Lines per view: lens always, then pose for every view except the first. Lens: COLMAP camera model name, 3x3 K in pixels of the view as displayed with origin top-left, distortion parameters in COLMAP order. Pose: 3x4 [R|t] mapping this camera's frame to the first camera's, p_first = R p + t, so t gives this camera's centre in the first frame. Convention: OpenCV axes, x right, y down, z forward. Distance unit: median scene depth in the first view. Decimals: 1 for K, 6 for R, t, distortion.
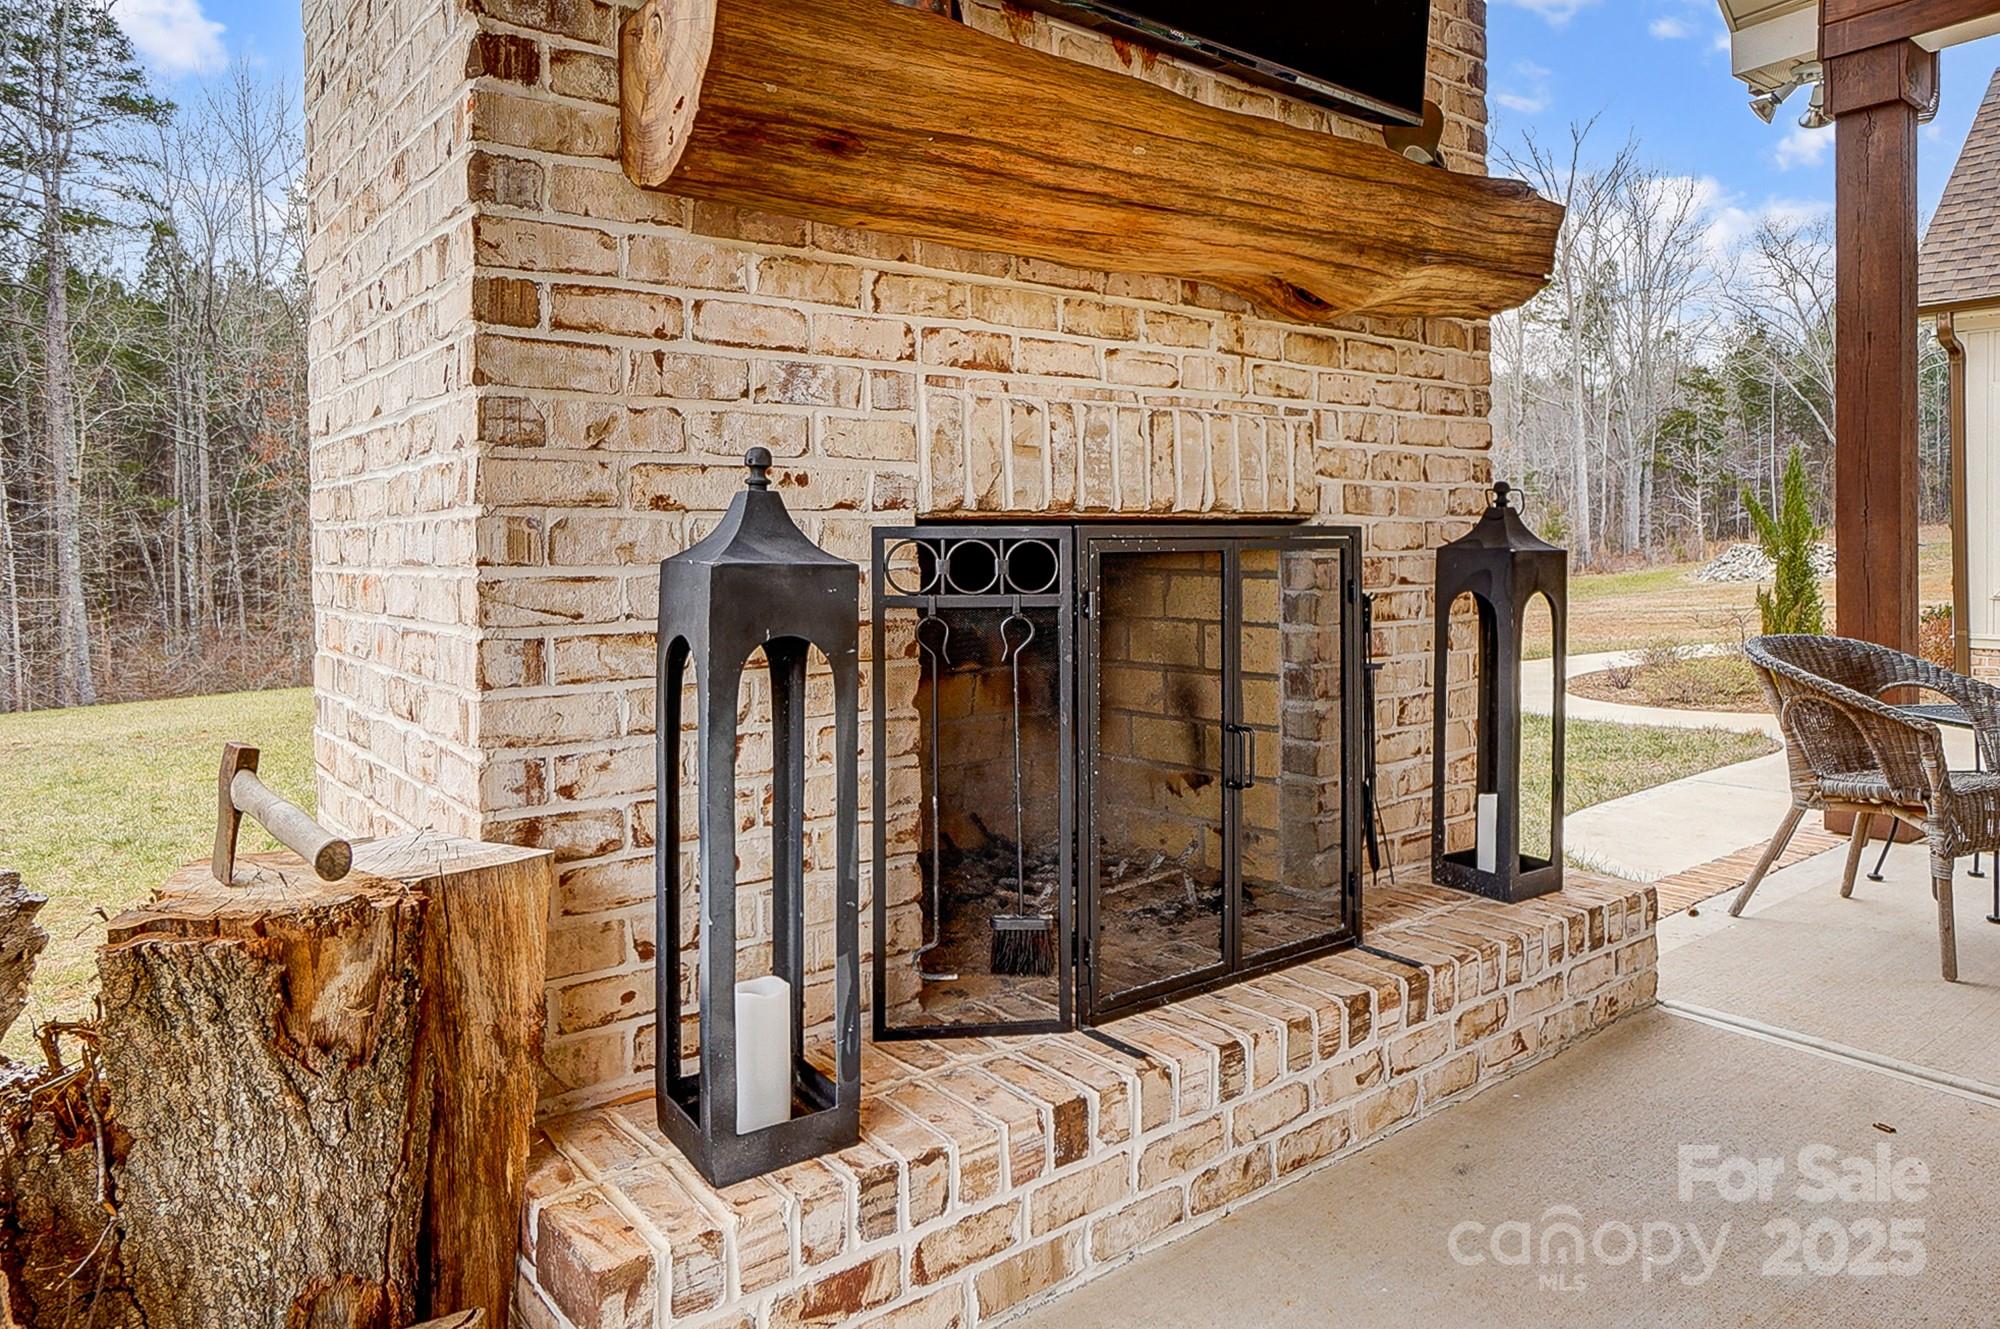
lens RADIAL K [[1271.7, 0, 986.4], [0, 1271.7, 562.6], [0, 0, 1]] dist [0.002936, 0.000936]
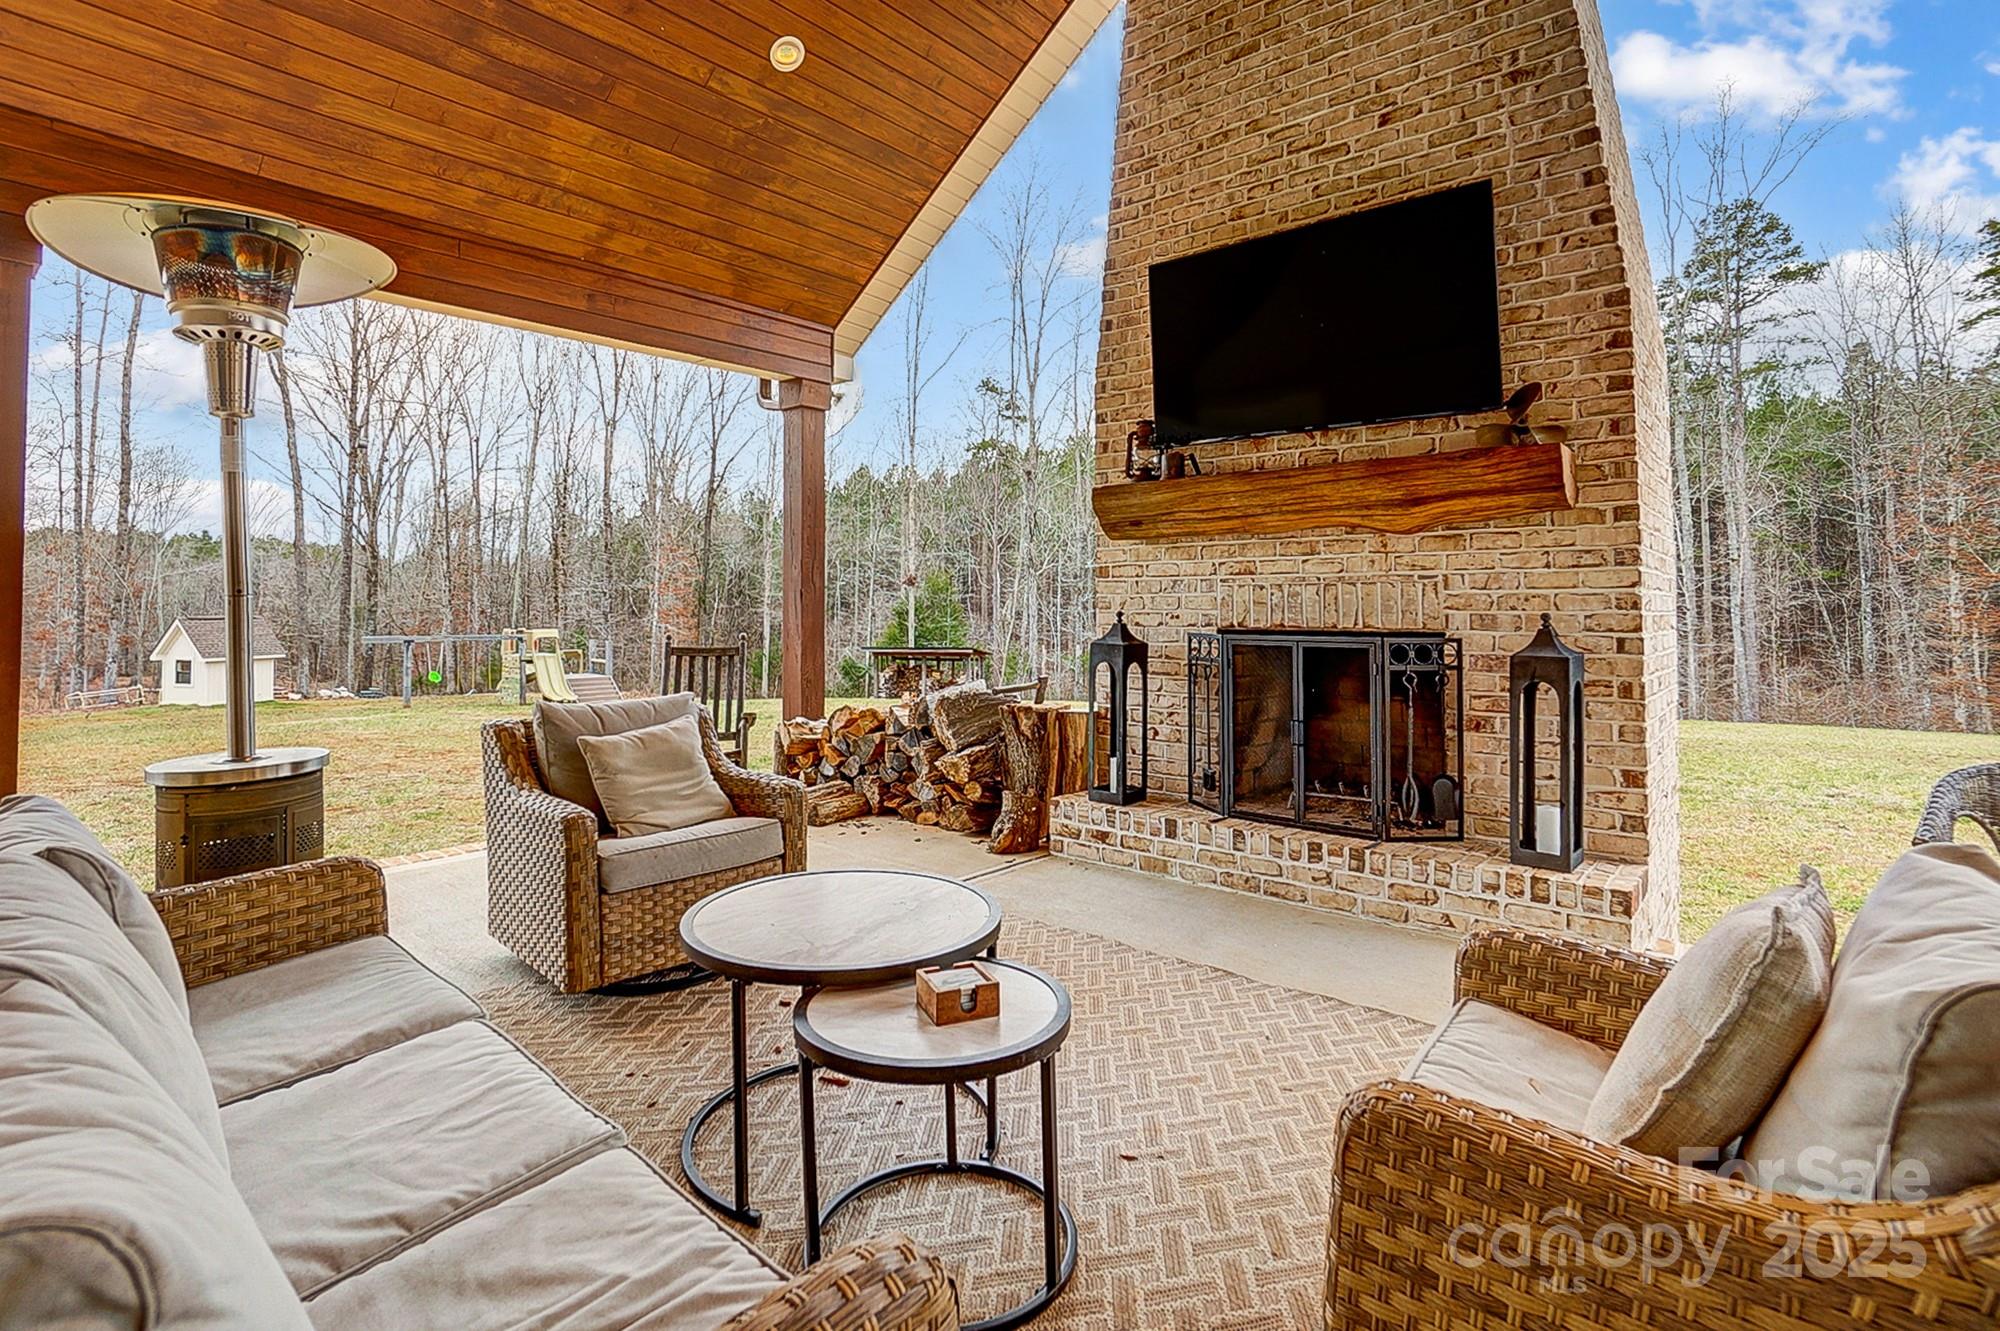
lens RADIAL K [[923.1, 0, 1008.2], [0, 923.1, 597.7], [0, 0, 1]] dist [-0.003348, -0.000070]
pose [[0.212945, -0.001973, -0.977062, 1.706207], [-0.015921, 0.999858, -0.005489, -0.079609], [0.976935, 0.016724, 0.212883, 0.089909]]
